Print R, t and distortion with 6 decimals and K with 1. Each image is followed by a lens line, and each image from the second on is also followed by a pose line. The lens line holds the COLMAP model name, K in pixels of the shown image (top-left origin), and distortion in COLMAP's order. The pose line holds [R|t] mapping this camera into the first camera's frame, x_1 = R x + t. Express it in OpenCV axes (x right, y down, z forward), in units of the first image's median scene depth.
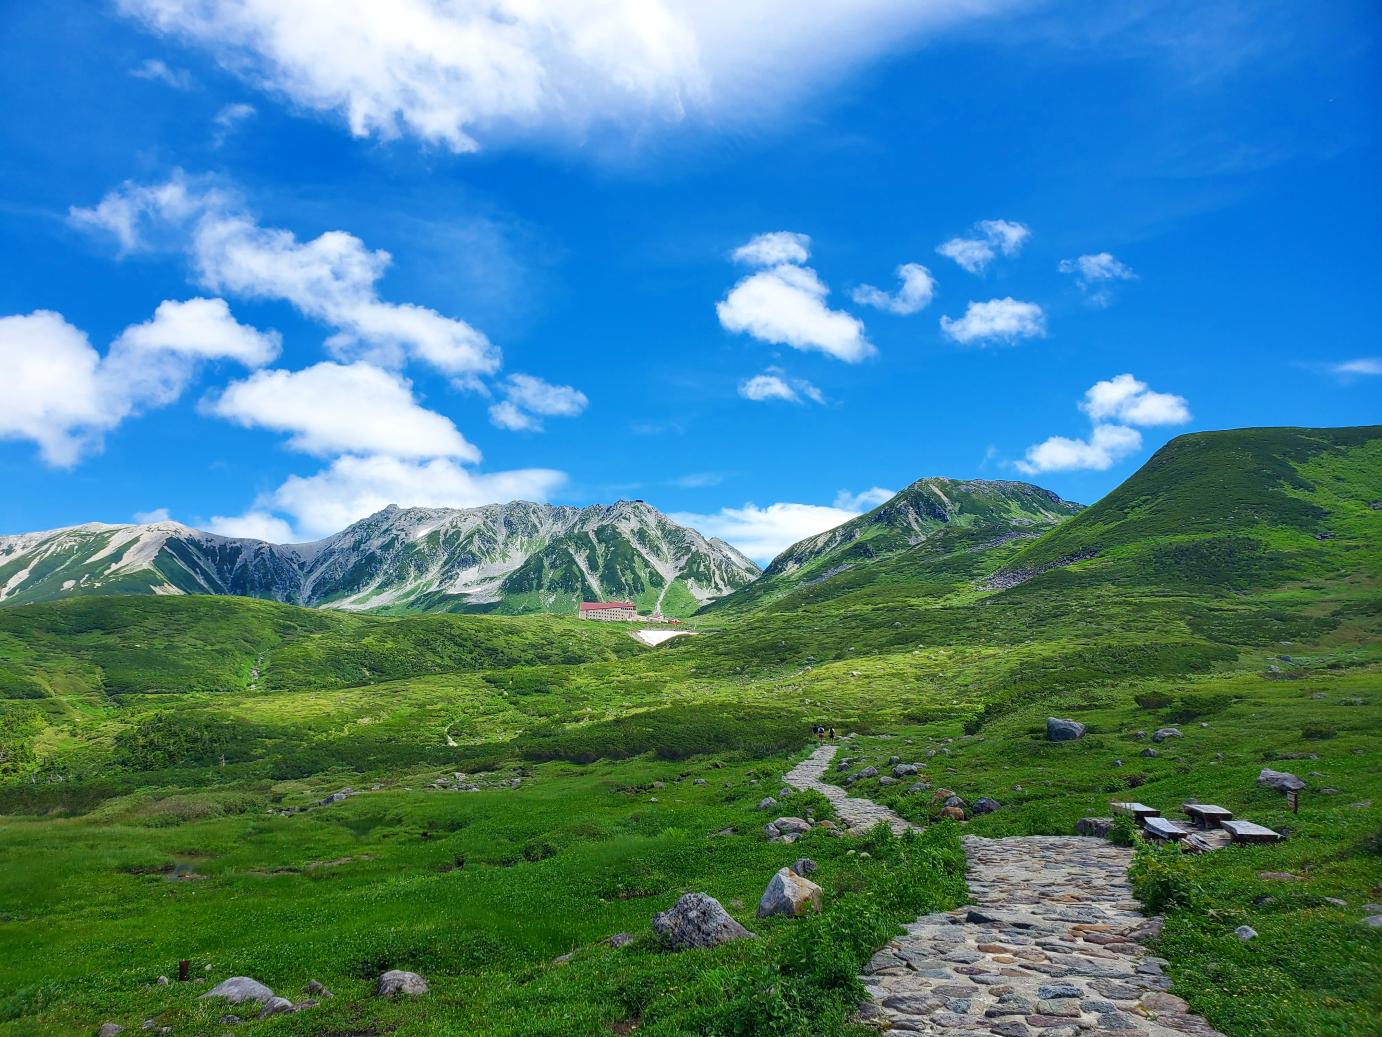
lens RADIAL K [[1056.2, 0, 695.8], [0, 1056.2, 519.4], [0, 0, 1]] dist [0.101088, 0.001888]
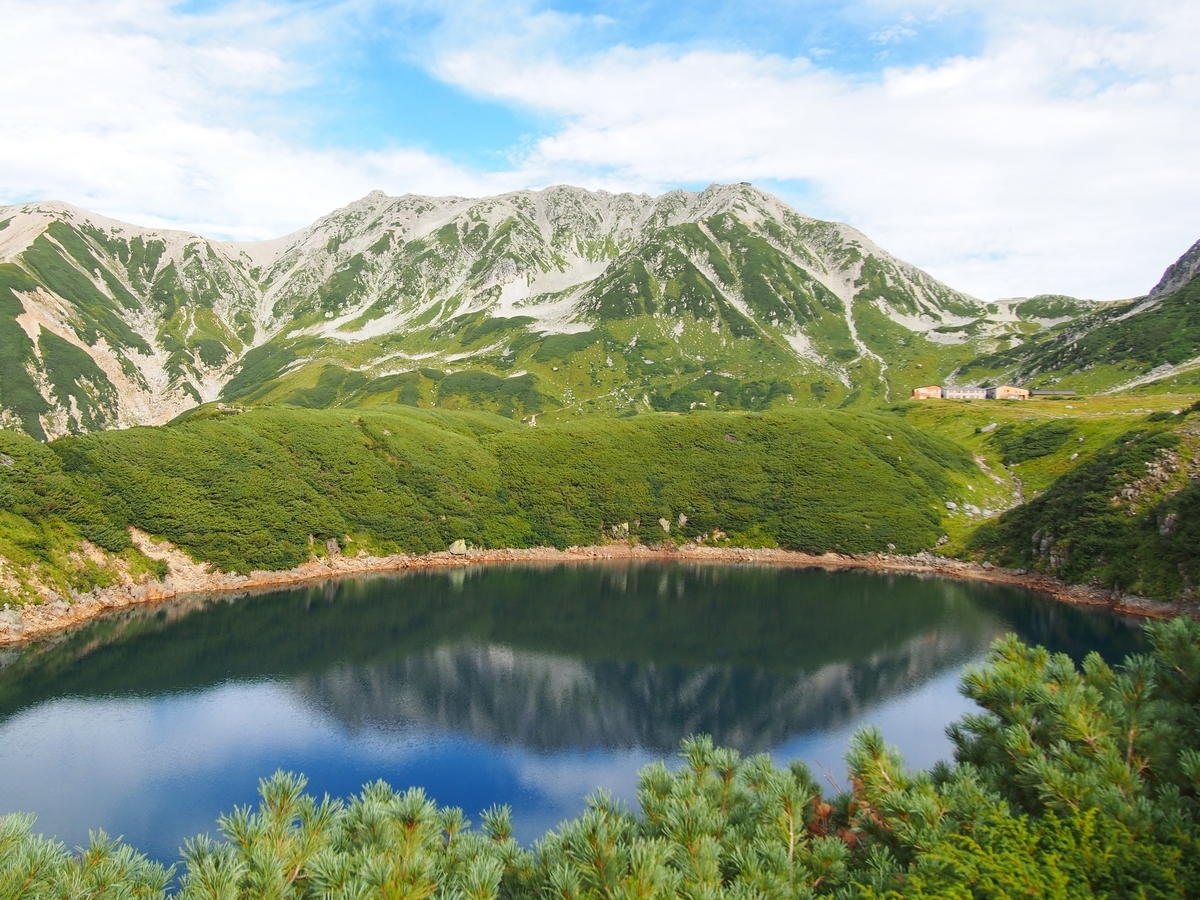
lens RADIAL K [[954.8, 0, 598.6], [0, 954.8, 455.2], [0, 0, 1]] dist [0.082441, 0.009182]
pose [[0.999837, 0.015398, -0.009391, -0.155074], [-0.013230, 0.980043, 0.198344, 0.034727], [0.012257, -0.198187, 0.980088, 0.410440]]
